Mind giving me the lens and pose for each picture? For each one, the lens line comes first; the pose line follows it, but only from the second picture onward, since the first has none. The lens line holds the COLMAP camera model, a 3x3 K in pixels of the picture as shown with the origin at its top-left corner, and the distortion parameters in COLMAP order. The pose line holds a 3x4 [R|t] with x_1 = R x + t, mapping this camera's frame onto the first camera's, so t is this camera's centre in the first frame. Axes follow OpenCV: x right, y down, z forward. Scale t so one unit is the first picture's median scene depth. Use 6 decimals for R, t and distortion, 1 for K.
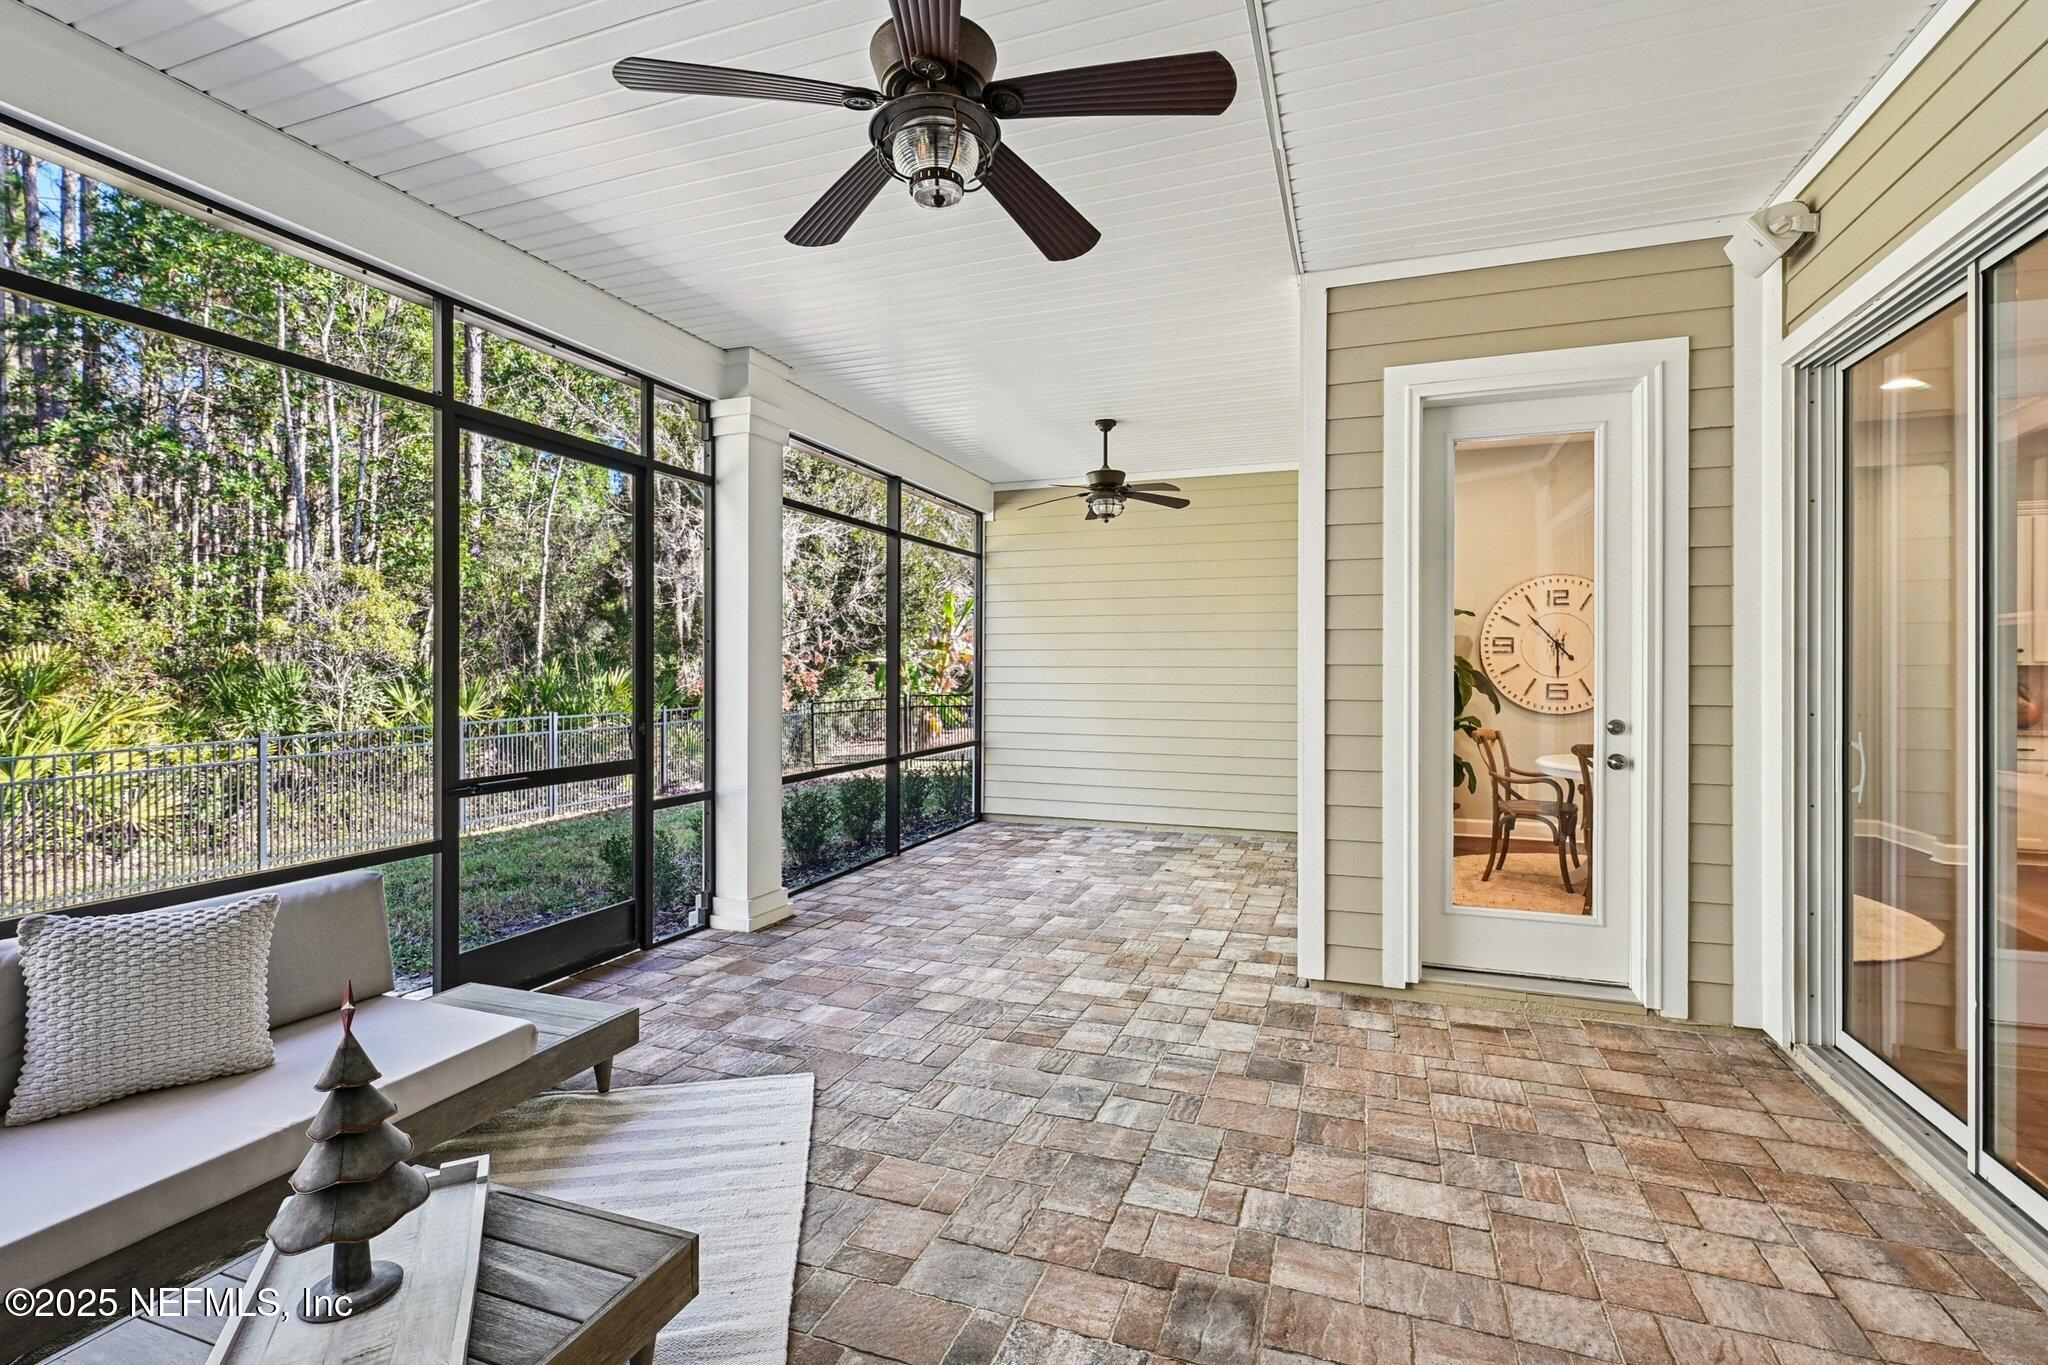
lens RADIAL K [[928.6, 0, 1023.5], [0, 928.6, 676.0], [0, 0, 1]] dist [0.003390, -0.001991]
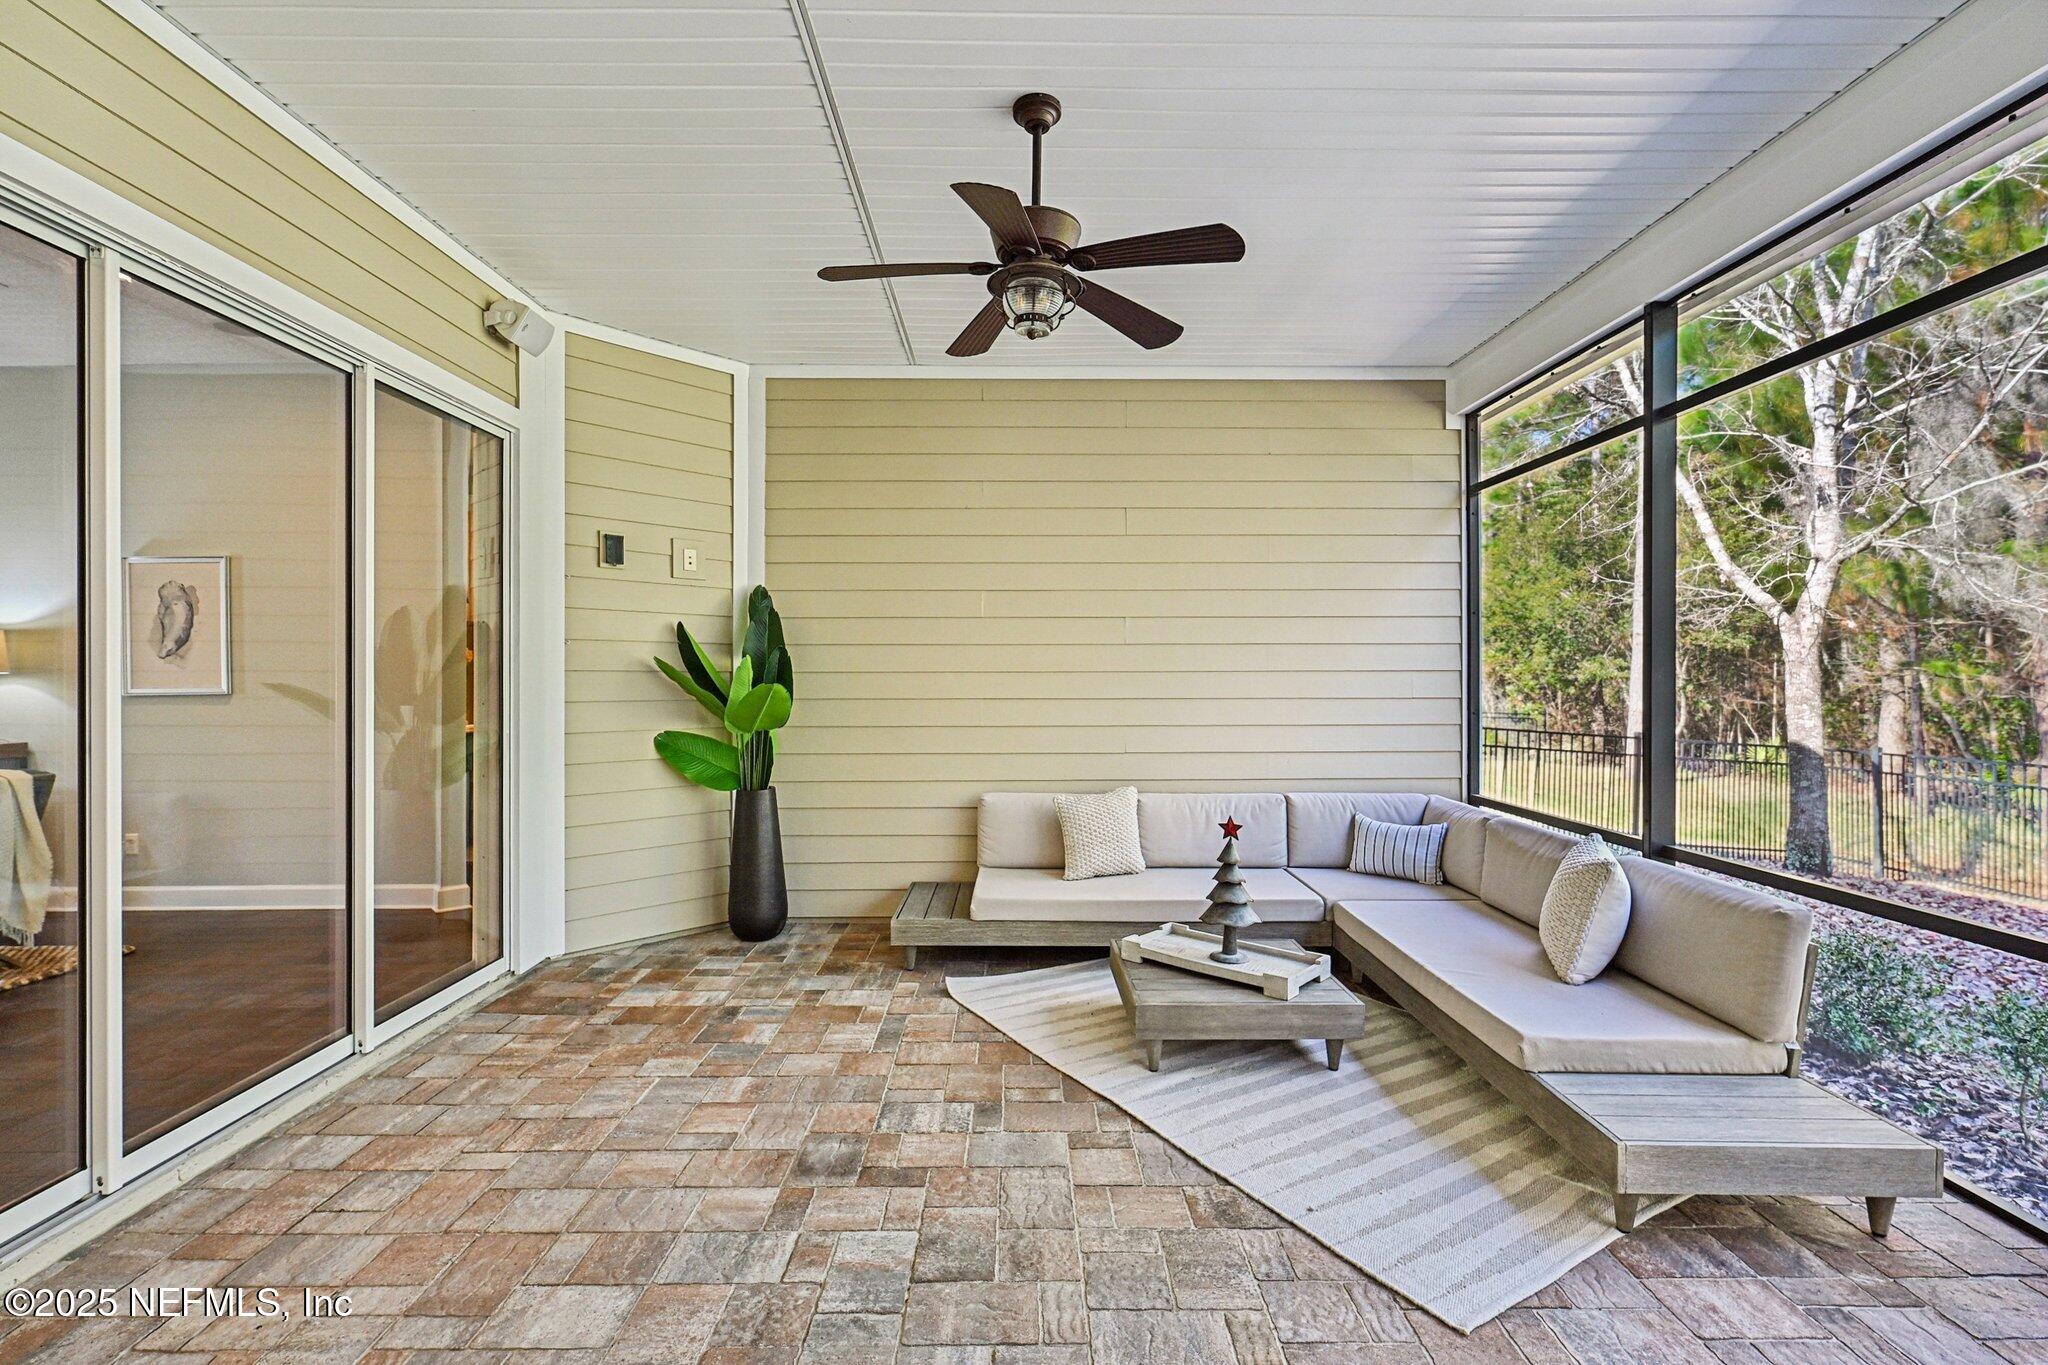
lens RADIAL K [[928.6, 0, 1031.5], [0, 928.6, 679.8], [0, 0, 1]] dist [0.003390, -0.001991]
pose [[-0.932187, 0.000859, -0.361976, 0.220361], [-0.002958, 0.999946, 0.009993, -0.006475], [0.361965, 0.010386, -0.932134, 1.235243]]
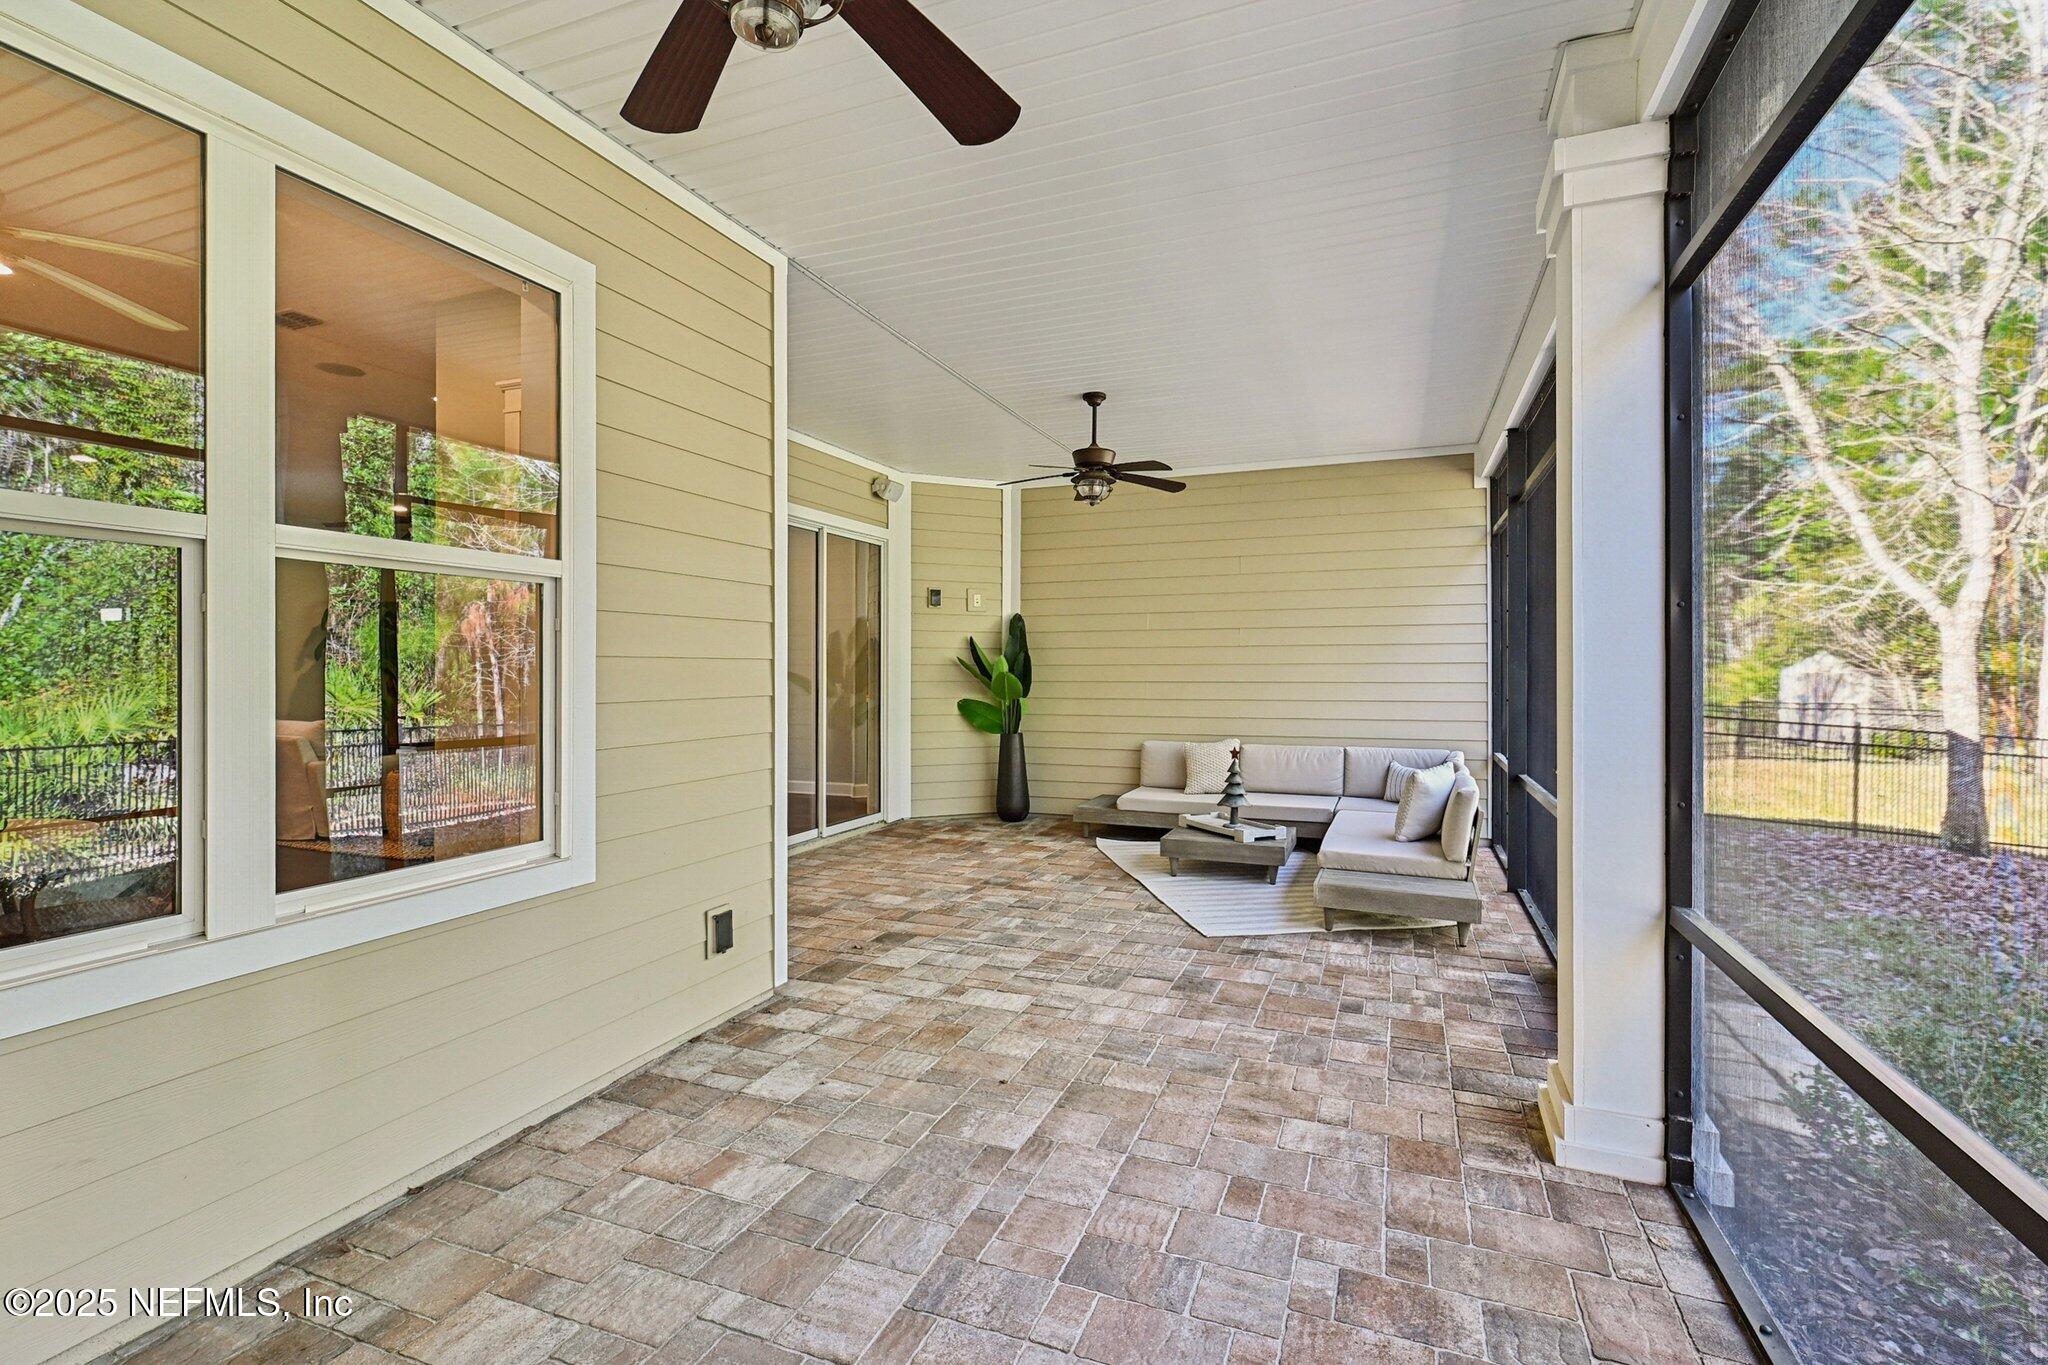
lens RADIAL K [[928.6, 0, 1016.4], [0, 928.6, 674.0], [0, 0, 1]] dist [0.003390, -0.001991]
pose [[-0.999521, -0.000290, 0.030936, 0.028164], [0.000102, 0.999920, 0.012683, -0.010115], [-0.030937, 0.012680, -0.999441, 2.105007]]
